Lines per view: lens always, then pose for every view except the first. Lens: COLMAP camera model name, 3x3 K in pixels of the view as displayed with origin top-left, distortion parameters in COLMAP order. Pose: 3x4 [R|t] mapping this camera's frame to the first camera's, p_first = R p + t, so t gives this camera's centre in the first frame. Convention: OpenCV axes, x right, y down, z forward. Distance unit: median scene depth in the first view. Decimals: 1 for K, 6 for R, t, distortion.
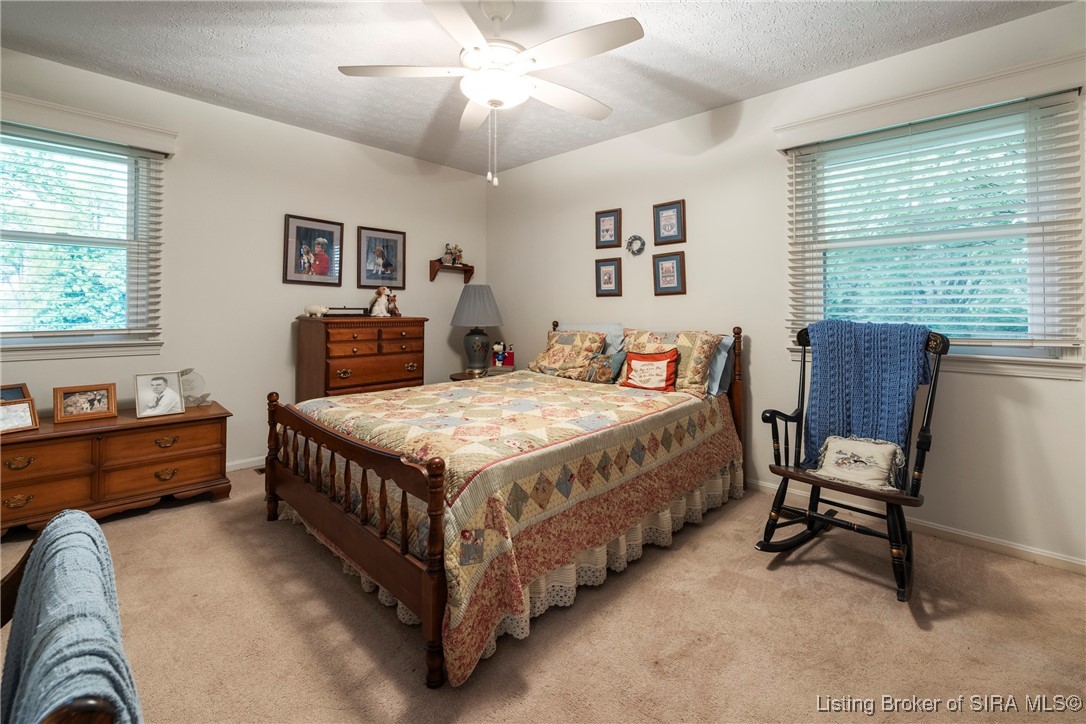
lens RADIAL K [[473.3, 0, 548.0], [0, 473.3, 299.3], [0, 0, 1]] dist [0.000821, 0.000054]
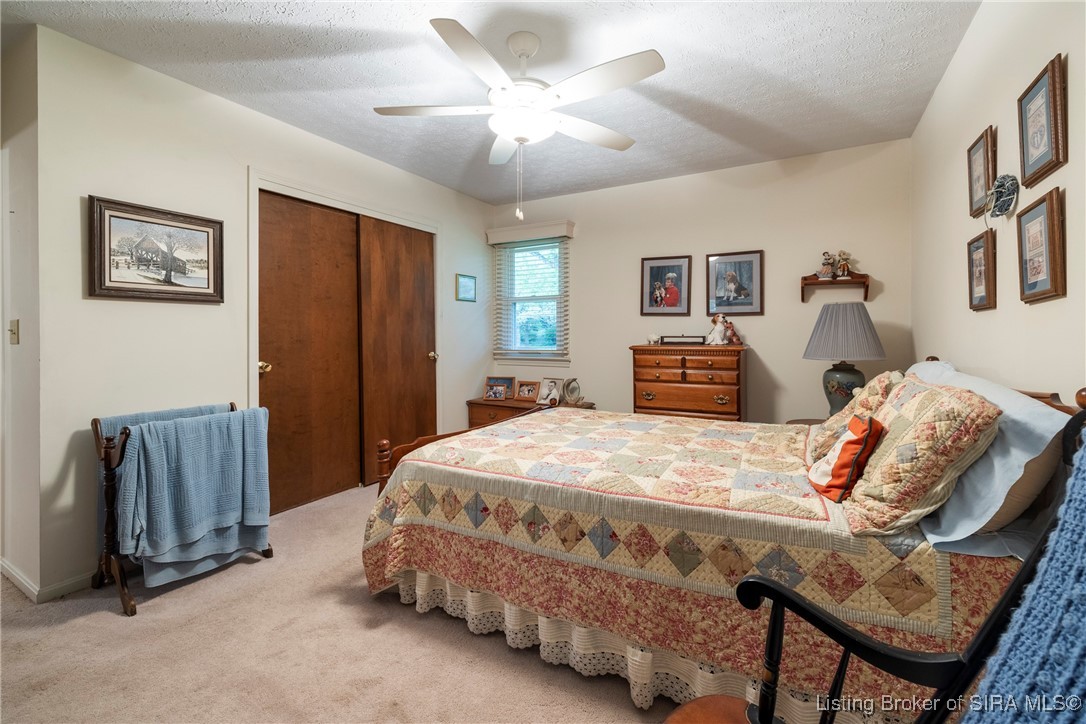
lens RADIAL K [[466.5, 0, 544.0], [0, 466.5, 335.2], [0, 0, 1]] dist [0.000126, 0.000042]
pose [[0.247283, -0.007618, -0.968913, 0.527423], [0.025352, 0.999678, -0.001390, 0.010356], [0.968612, -0.024220, 0.247396, 0.461647]]
